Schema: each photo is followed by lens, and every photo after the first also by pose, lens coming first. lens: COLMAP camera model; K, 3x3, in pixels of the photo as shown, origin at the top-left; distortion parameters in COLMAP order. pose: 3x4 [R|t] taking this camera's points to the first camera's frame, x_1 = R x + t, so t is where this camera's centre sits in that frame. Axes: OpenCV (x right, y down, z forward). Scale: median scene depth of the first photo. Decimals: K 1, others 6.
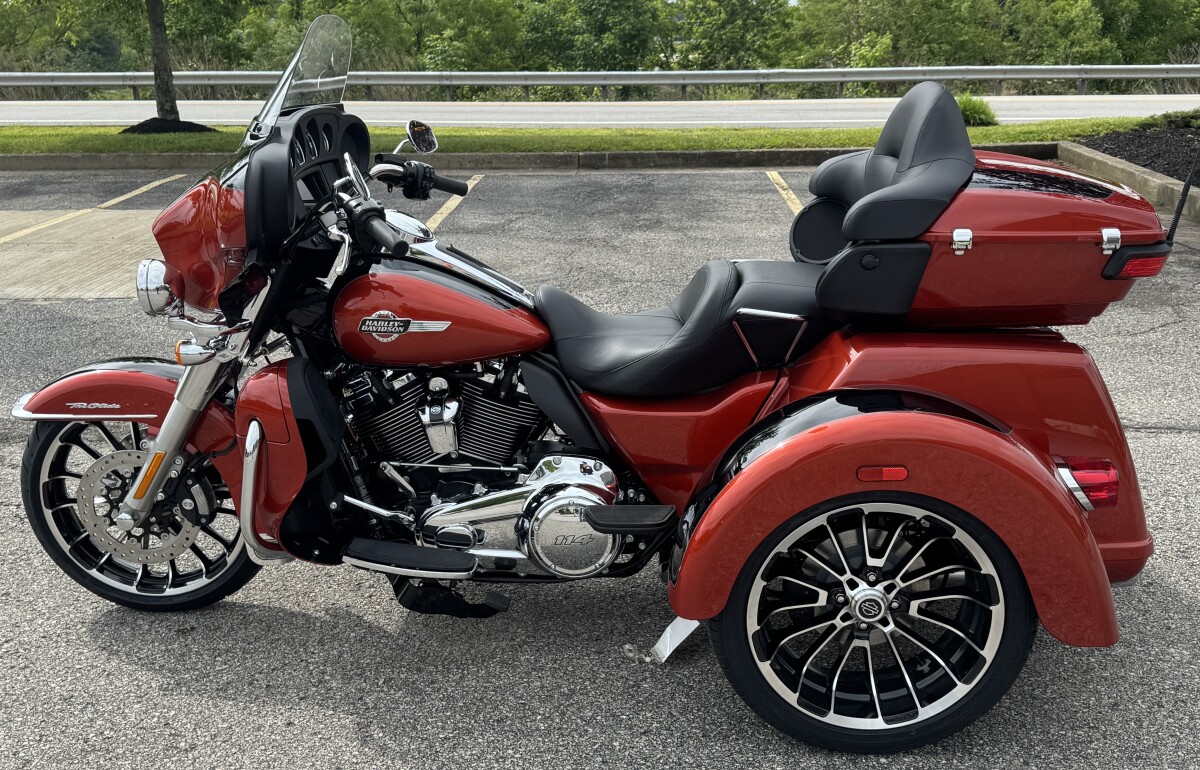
lens RADIAL K [[1208.7, 0, 600.0], [0, 1208.7, 385.0], [0, 0, 1]] dist [0.132988, -0.306552]
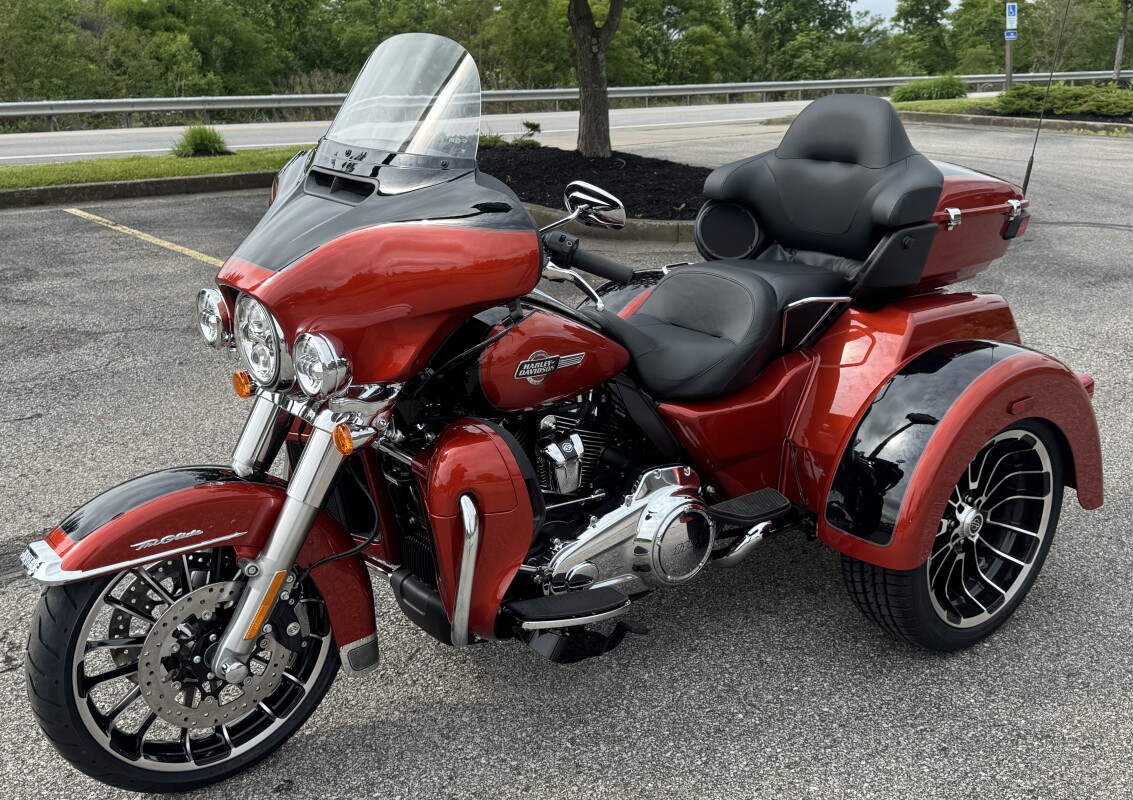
lens RADIAL K [[1147.8, 0, 566.1], [0, 1147.8, 442.8], [0, 0, 1]] dist [0.172414, -0.393810]
pose [[0.764307, -0.197965, 0.613714, -0.656239], [0.178902, 0.979448, 0.093138, -0.064724], [-0.619539, 0.038609, 0.784015, 0.280629]]
